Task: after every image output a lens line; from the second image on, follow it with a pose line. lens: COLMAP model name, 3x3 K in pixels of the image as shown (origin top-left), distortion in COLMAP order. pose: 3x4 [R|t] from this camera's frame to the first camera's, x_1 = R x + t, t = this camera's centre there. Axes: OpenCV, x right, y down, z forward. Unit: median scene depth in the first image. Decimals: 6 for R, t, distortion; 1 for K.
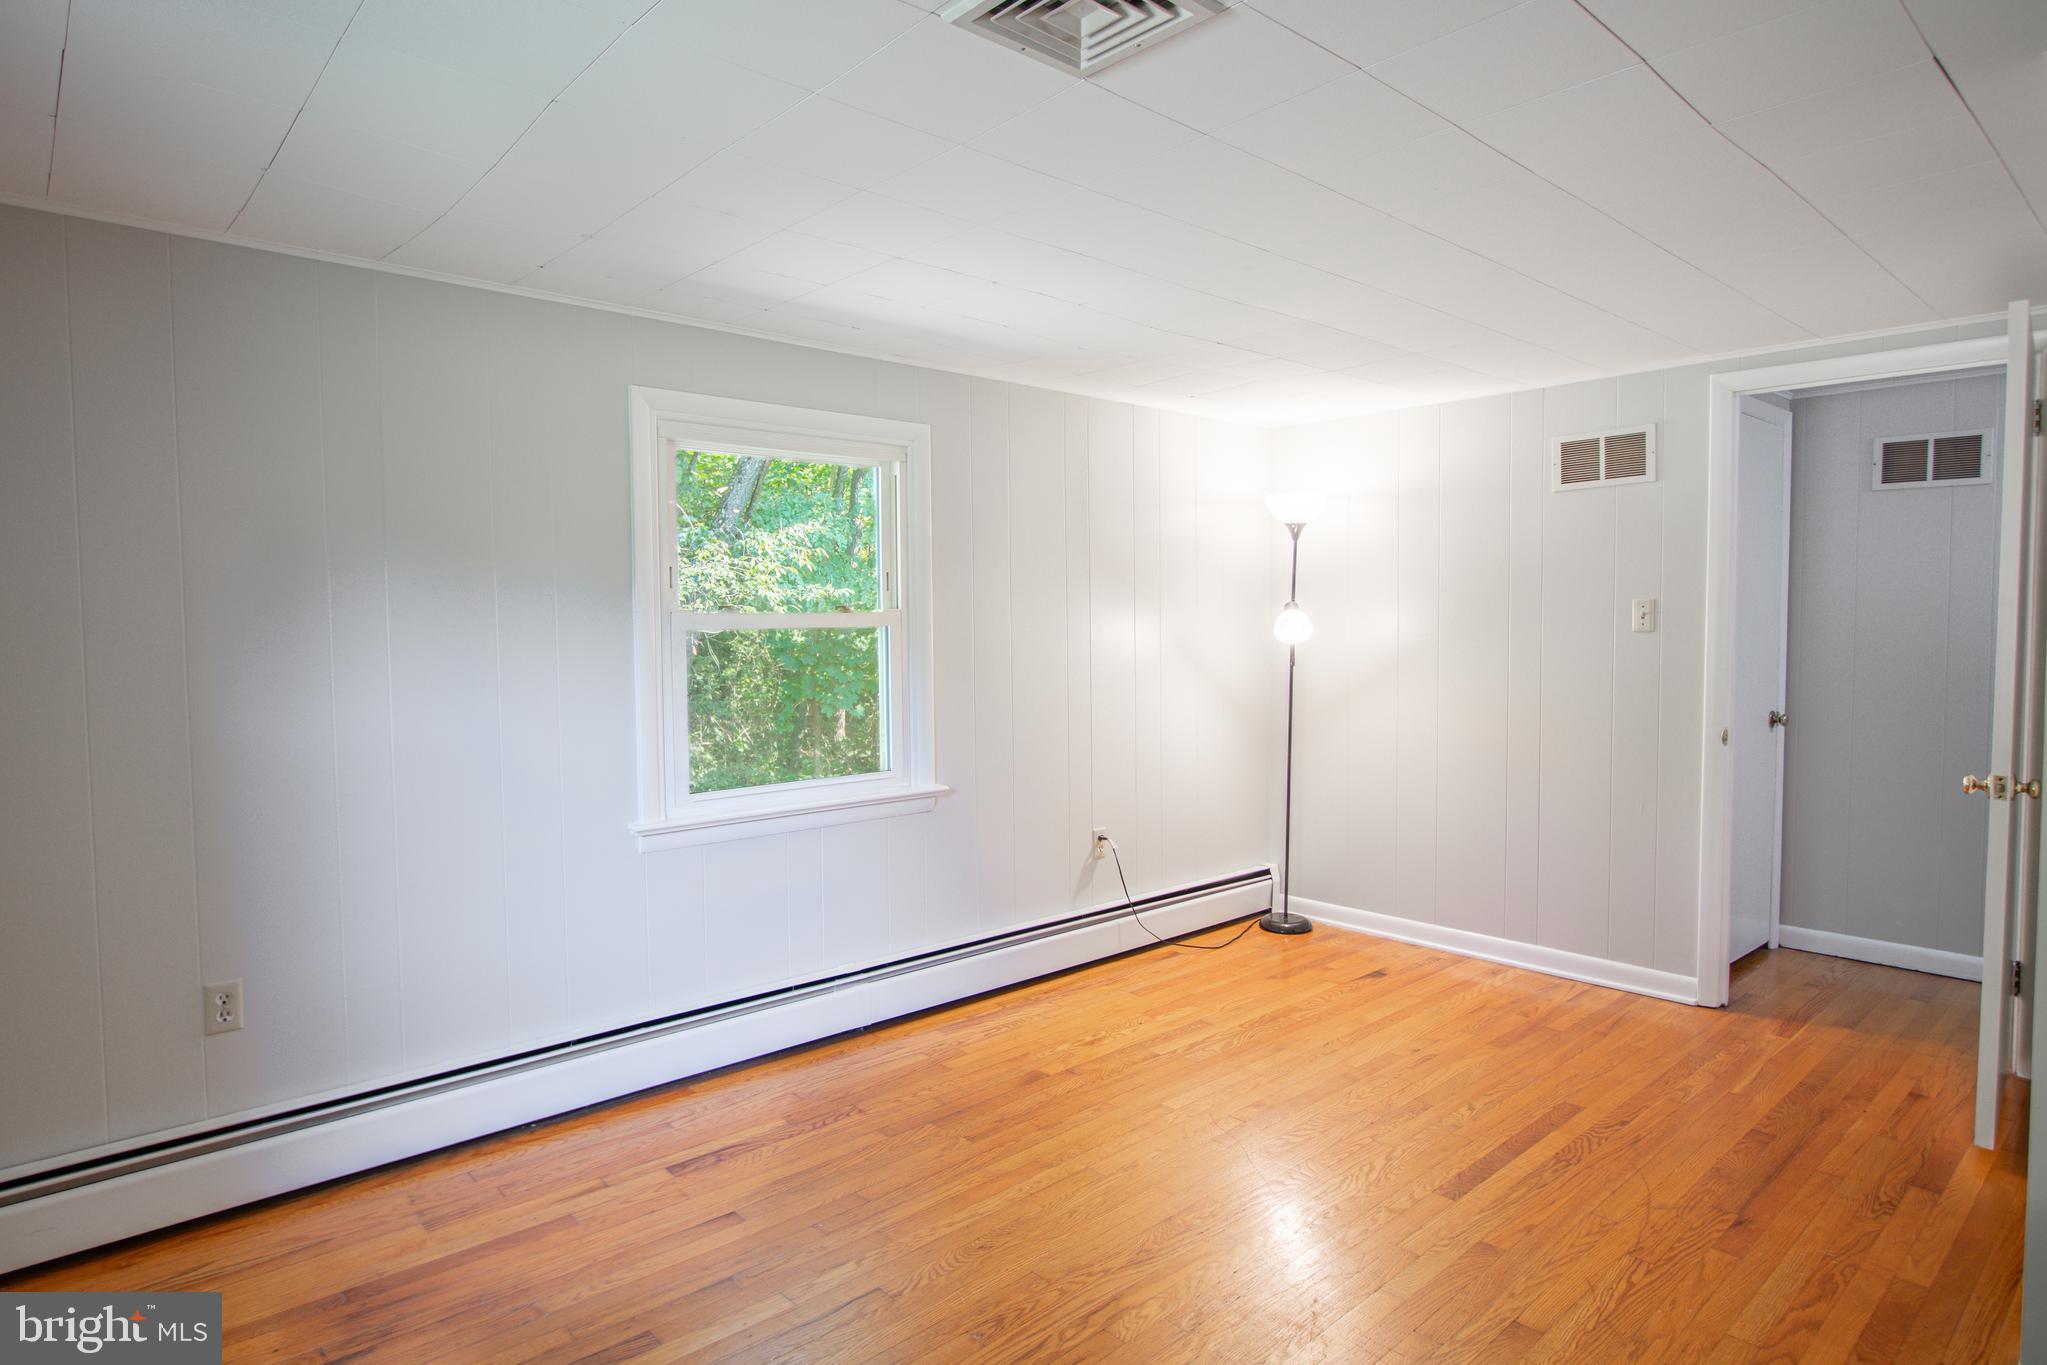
lens RADIAL K [[1144.7, 0, 1005.8], [0, 1144.7, 677.6], [0, 0, 1]] dist [-0.021051, 0.008300]
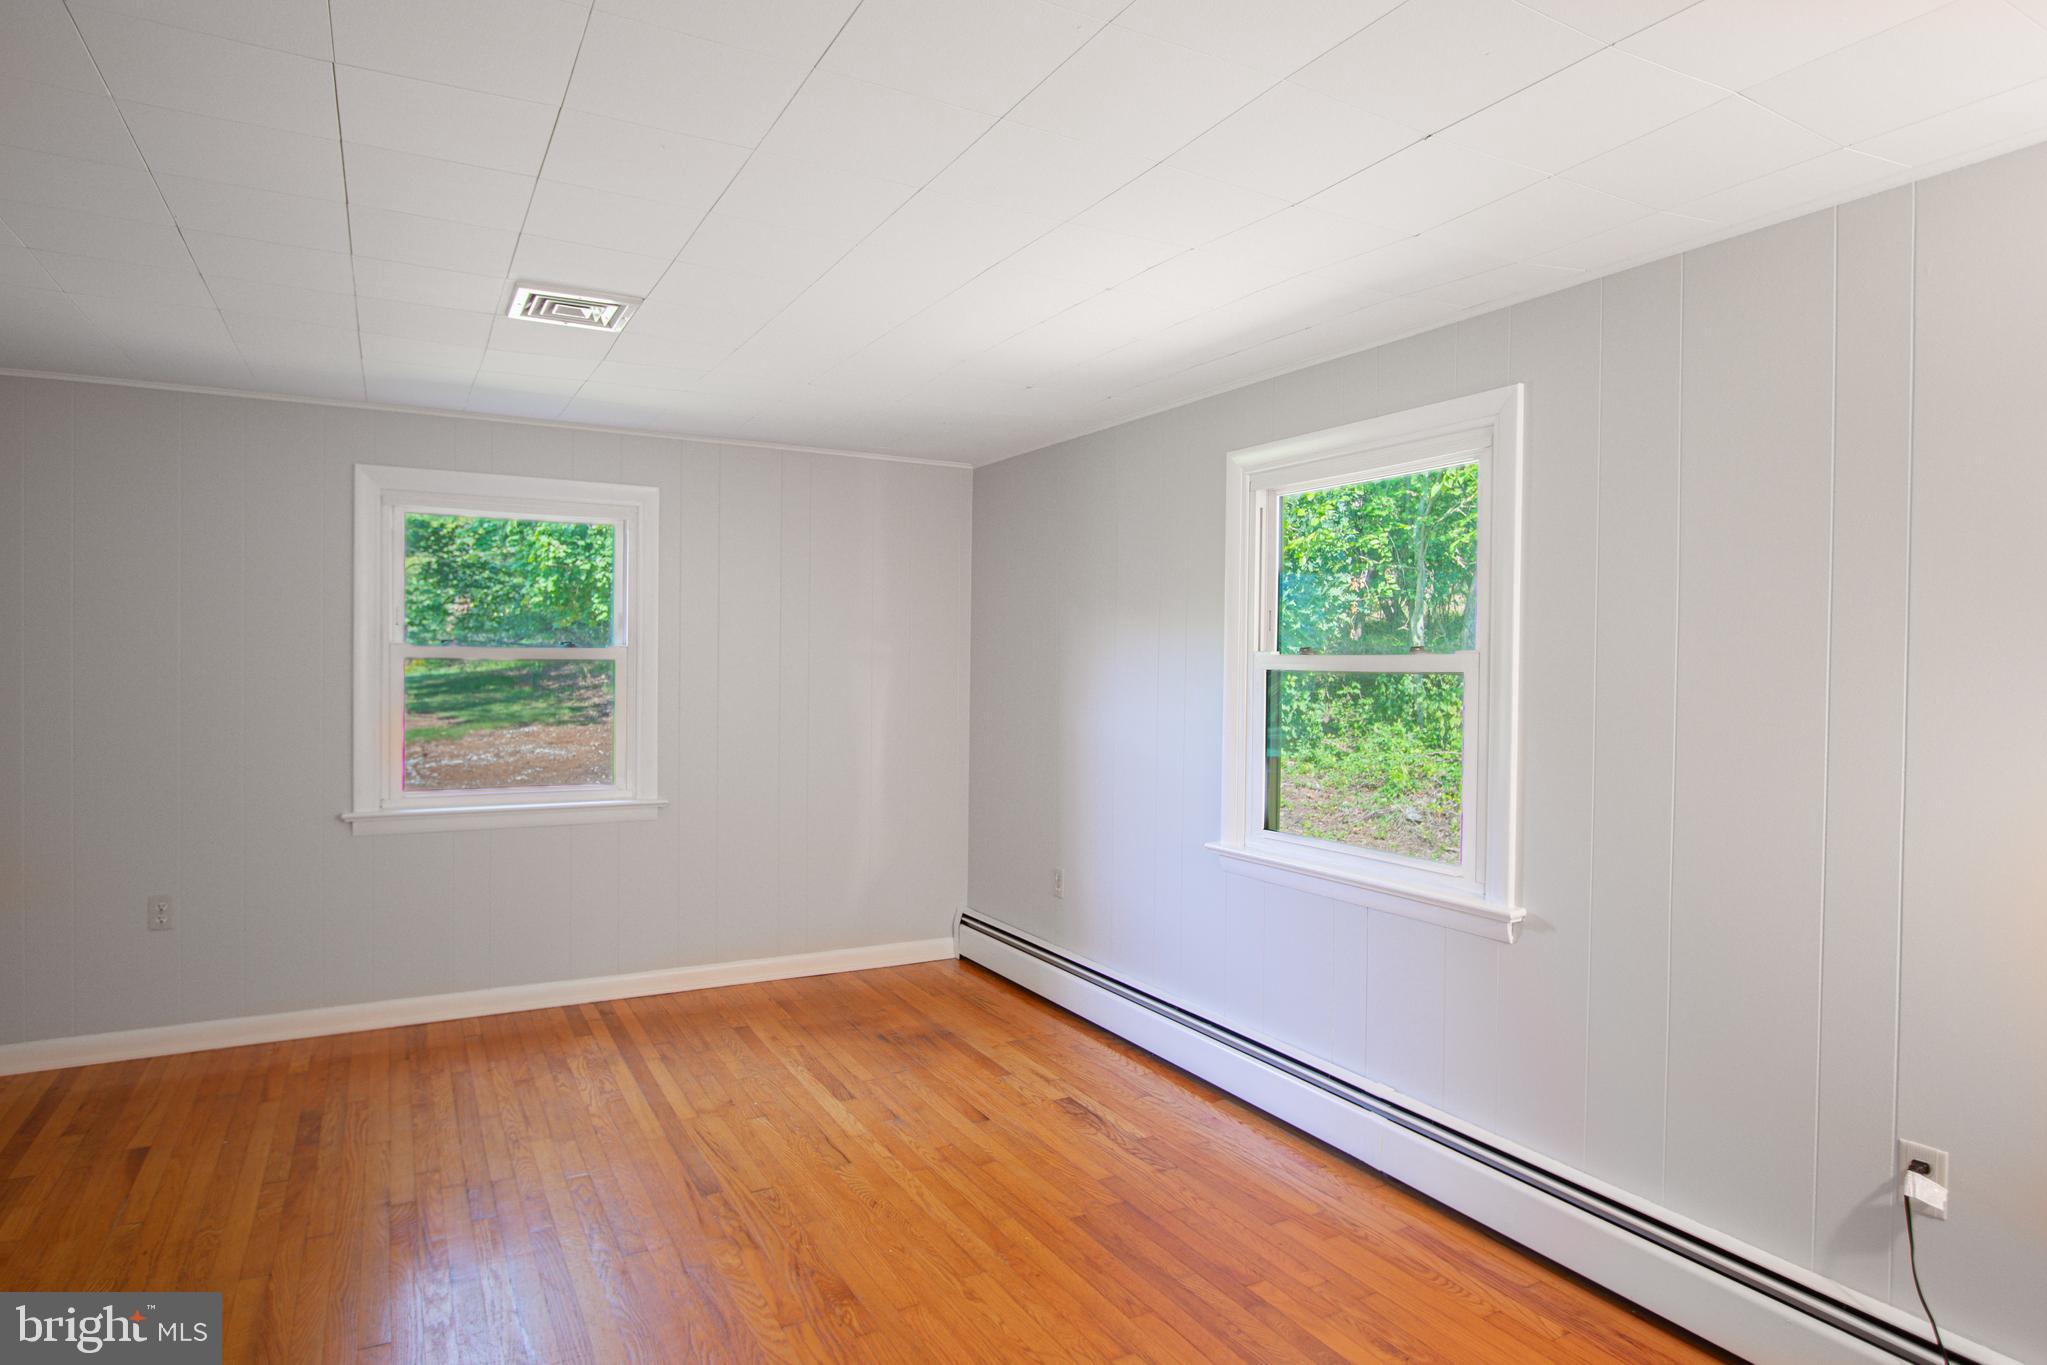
lens RADIAL K [[1144.7, 0, 1005.8], [0, 1144.7, 677.6], [0, 0, 1]] dist [-0.021051, 0.008300]
pose [[-0.226945, 0.018439, -0.973733, 0.674990], [-0.059531, 0.997689, 0.032767, -0.047761], [0.972086, 0.065404, -0.225323, 0.861061]]
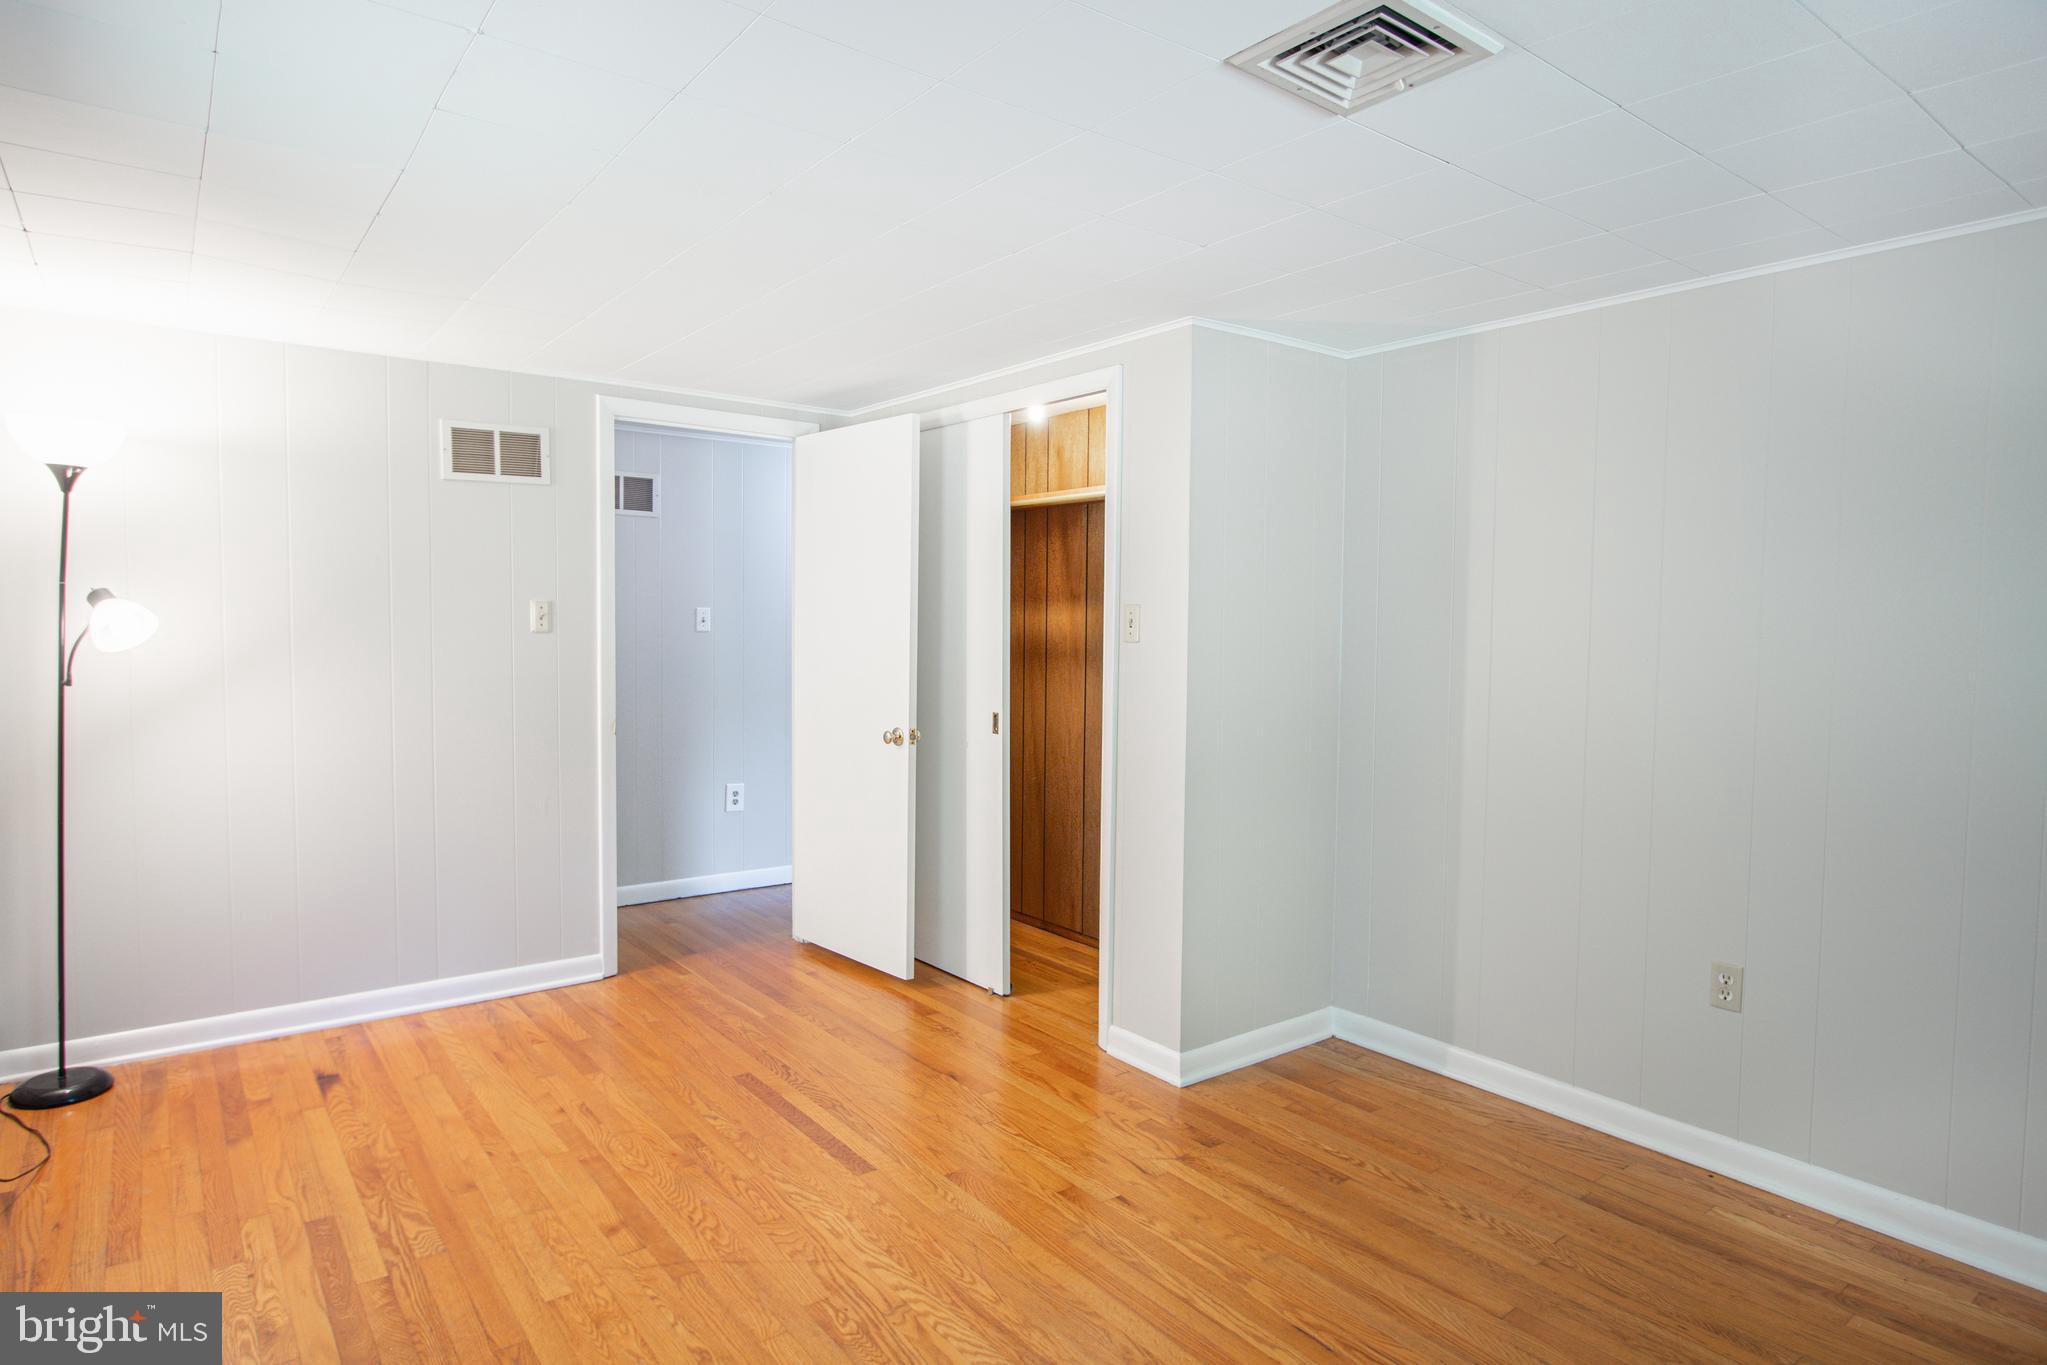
lens RADIAL K [[1144.7, 0, 1005.8], [0, 1144.7, 677.6], [0, 0, 1]] dist [-0.021051, 0.008300]
pose [[0.069284, -0.041104, 0.996750, -0.435534], [0.035812, 0.998609, 0.038691, -0.025505], [-0.996954, 0.033015, 0.070660, 0.532839]]
